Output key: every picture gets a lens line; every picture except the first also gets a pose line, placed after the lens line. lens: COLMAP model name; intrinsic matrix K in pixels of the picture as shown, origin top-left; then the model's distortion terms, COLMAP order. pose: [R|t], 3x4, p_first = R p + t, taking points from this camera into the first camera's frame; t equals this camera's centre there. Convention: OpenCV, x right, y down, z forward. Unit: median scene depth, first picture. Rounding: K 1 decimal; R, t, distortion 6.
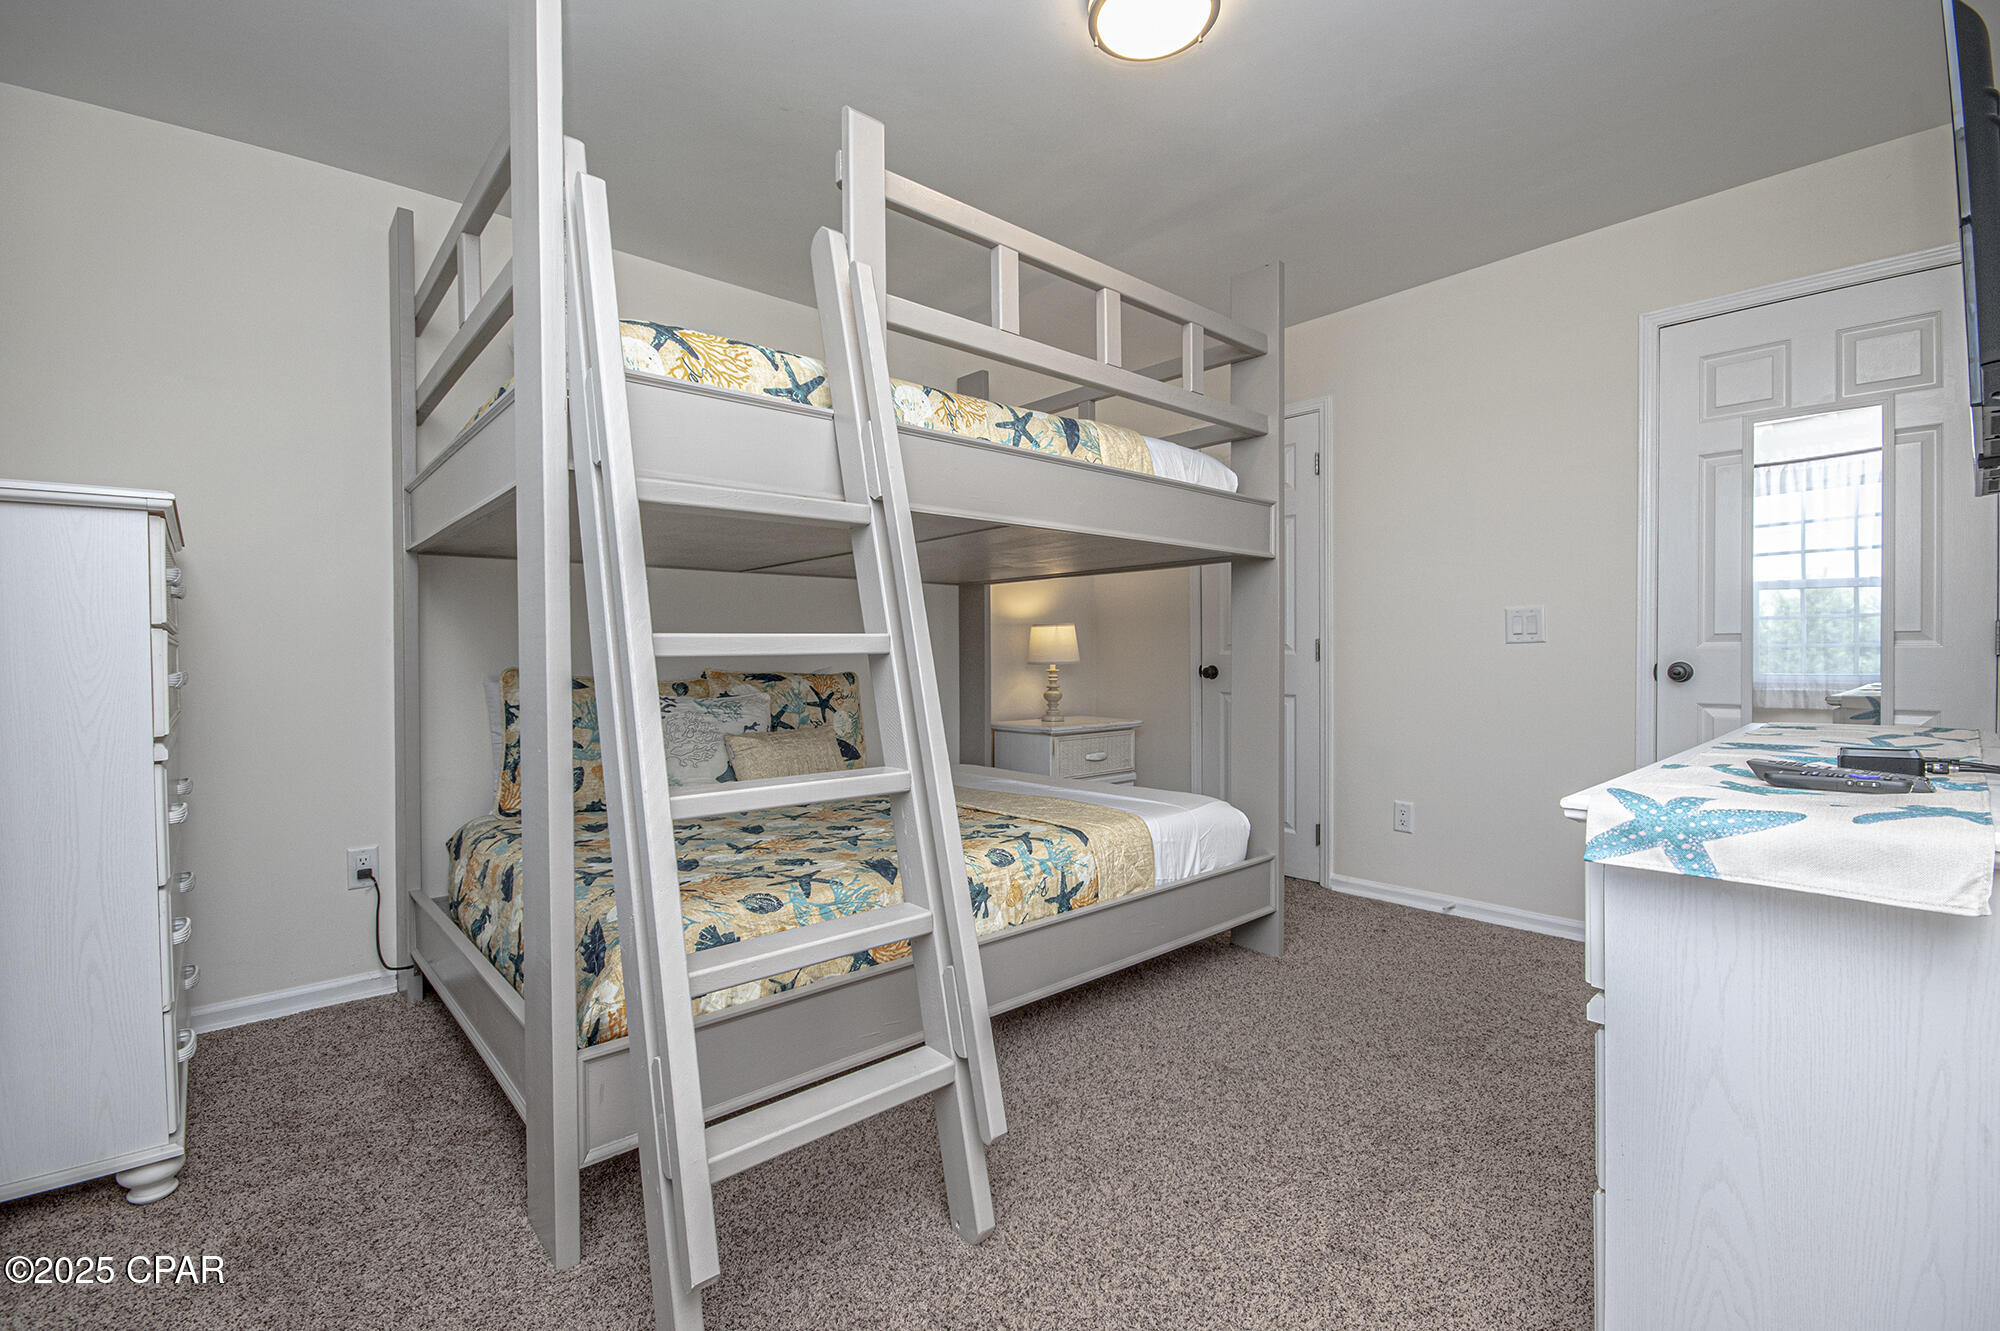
lens RADIAL K [[880.8, 0, 1000.4], [0, 880.8, 664.6], [0, 0, 1]] dist [0.001241, -0.004417]
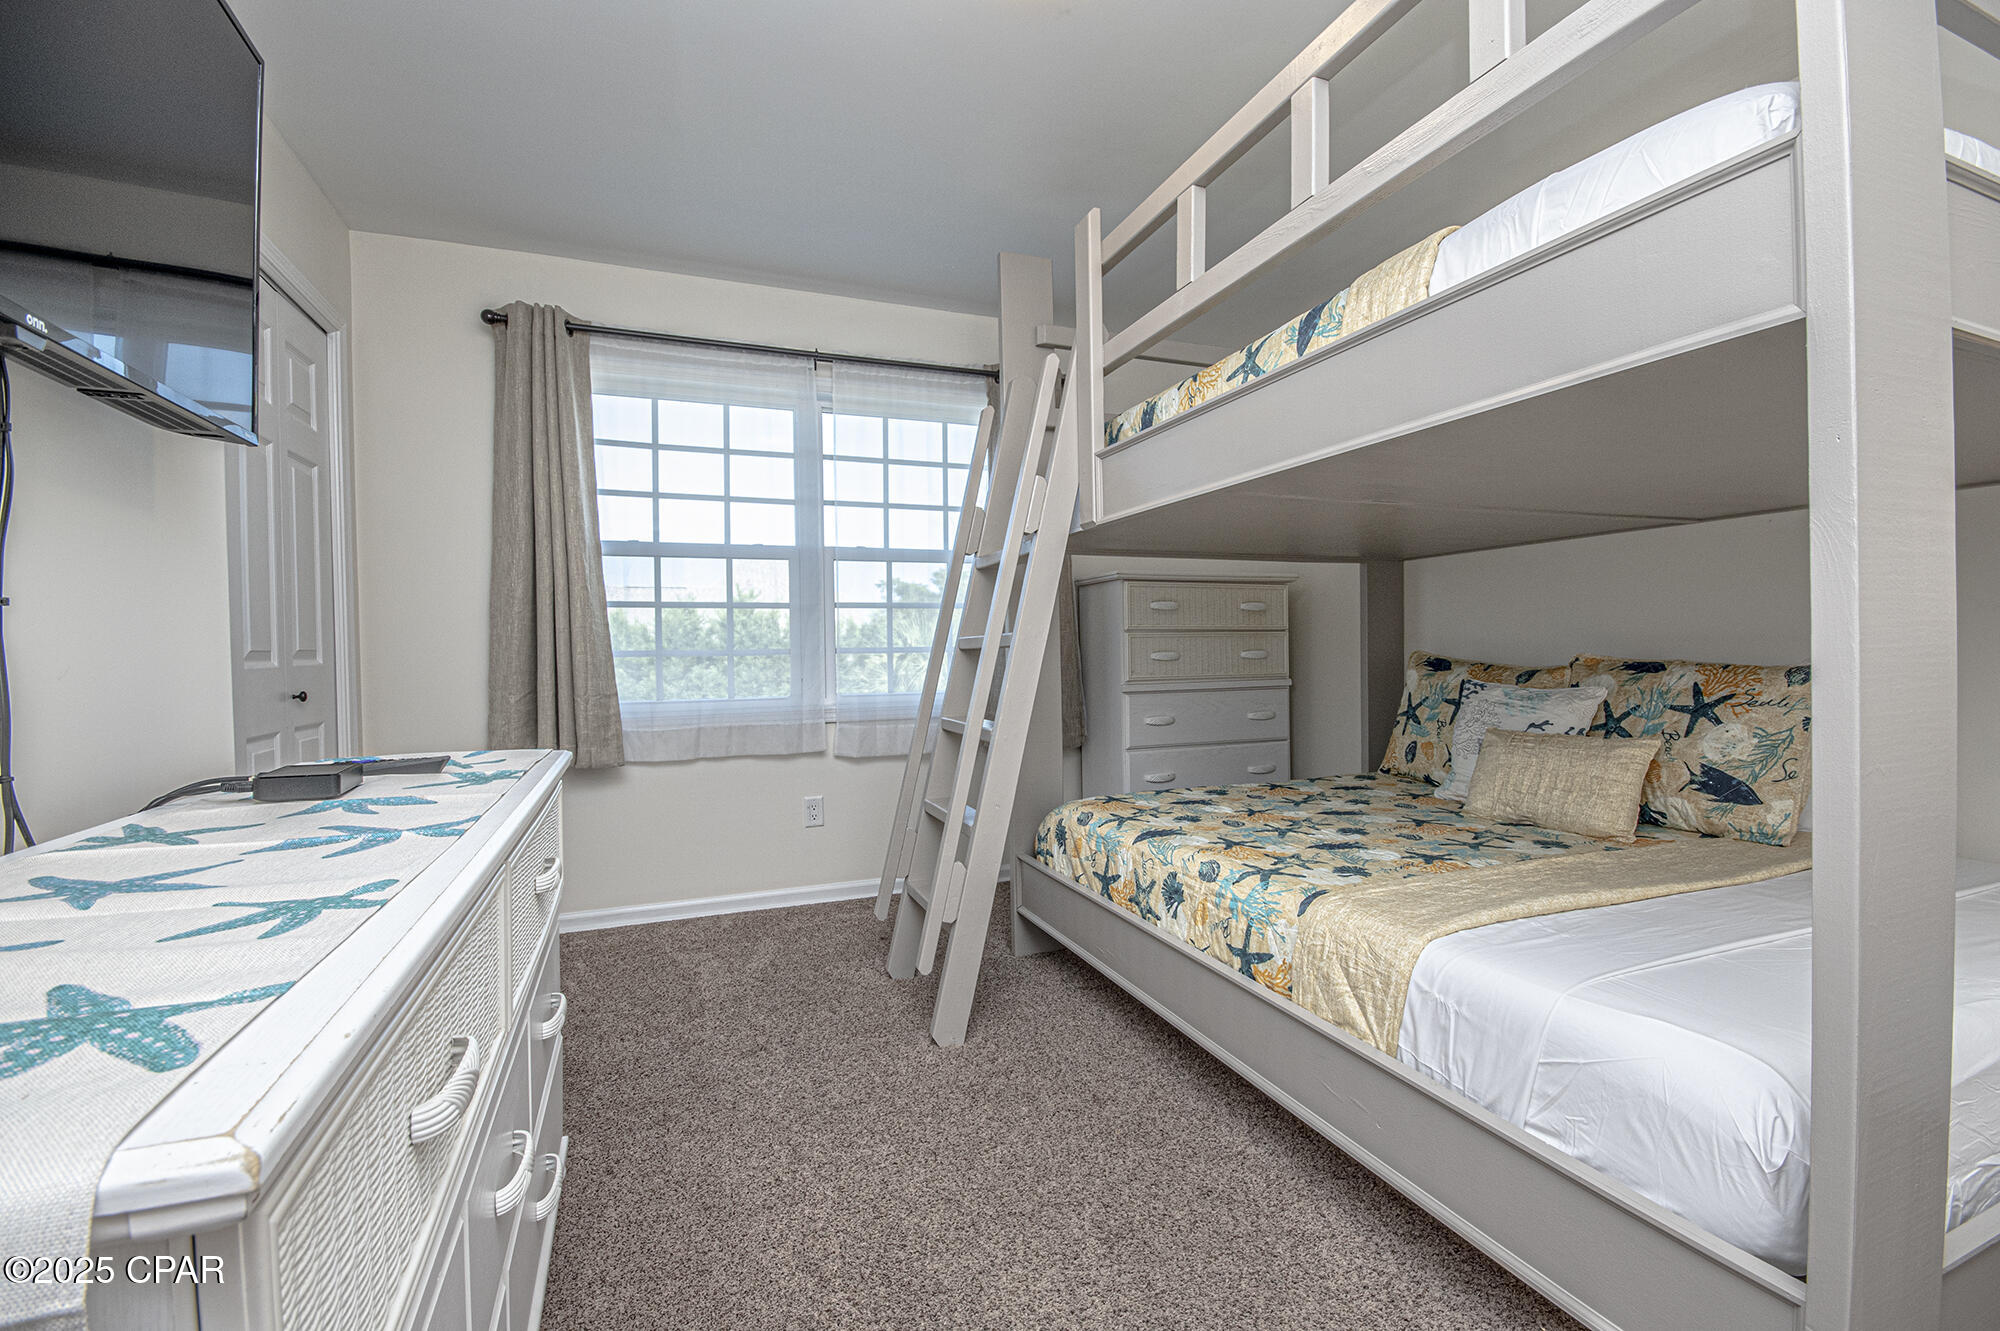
lens RADIAL K [[880.8, 0, 1000.7], [0, 880.8, 658.4], [0, 0, 1]] dist [0.001241, -0.004417]
pose [[-0.342857, 0.015786, -0.939255, 0.881294], [-0.007203, 0.999785, 0.019433, -0.011442], [0.939360, 0.013429, -0.342669, 1.074480]]
